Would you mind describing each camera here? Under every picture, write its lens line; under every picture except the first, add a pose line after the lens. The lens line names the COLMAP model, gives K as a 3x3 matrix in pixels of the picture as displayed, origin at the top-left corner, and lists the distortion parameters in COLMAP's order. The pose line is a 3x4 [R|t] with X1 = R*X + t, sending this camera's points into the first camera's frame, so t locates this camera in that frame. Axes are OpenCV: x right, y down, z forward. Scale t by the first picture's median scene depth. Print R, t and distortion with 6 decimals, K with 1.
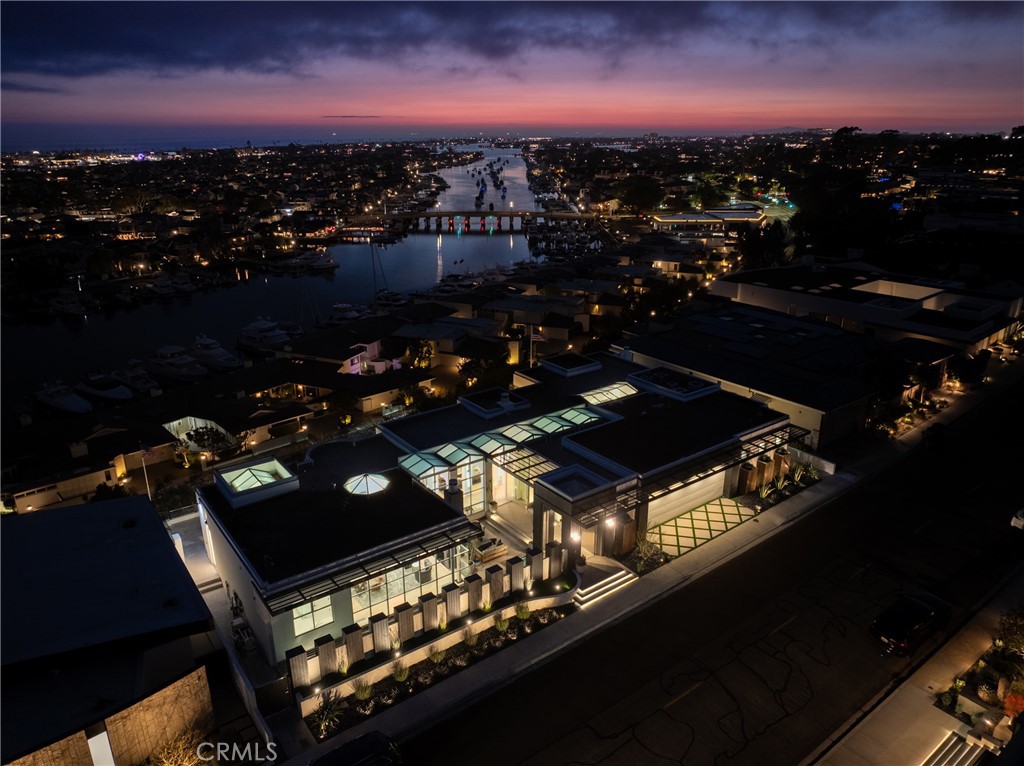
lens RADIAL K [[718.5, 0, 512.0], [0, 718.5, 383.0], [0, 0, 1]] dist [-0.039364, -0.001588]
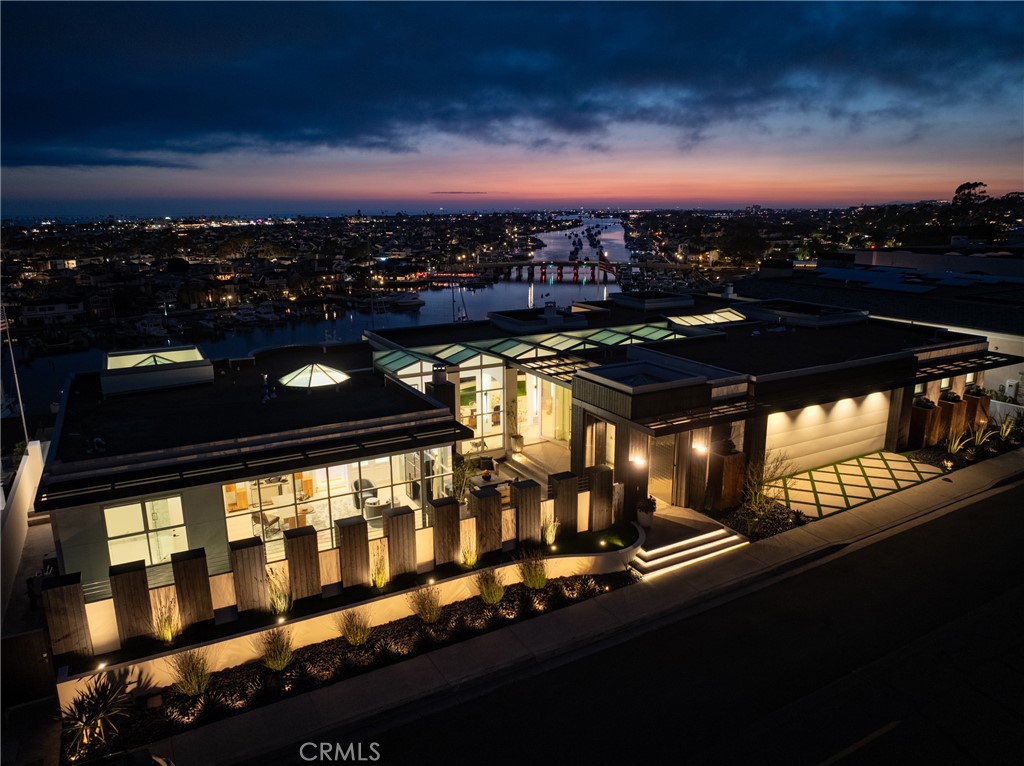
lens RADIAL K [[718.5, 0, 512.0], [0, 718.5, 383.0], [0, 0, 1]] dist [-0.039364, -0.001588]
pose [[0.990819, 0.028949, -0.132061, 0.036844], [-0.041611, 0.994688, -0.094153, 0.124311], [0.128634, 0.098783, 0.986760, 0.242608]]
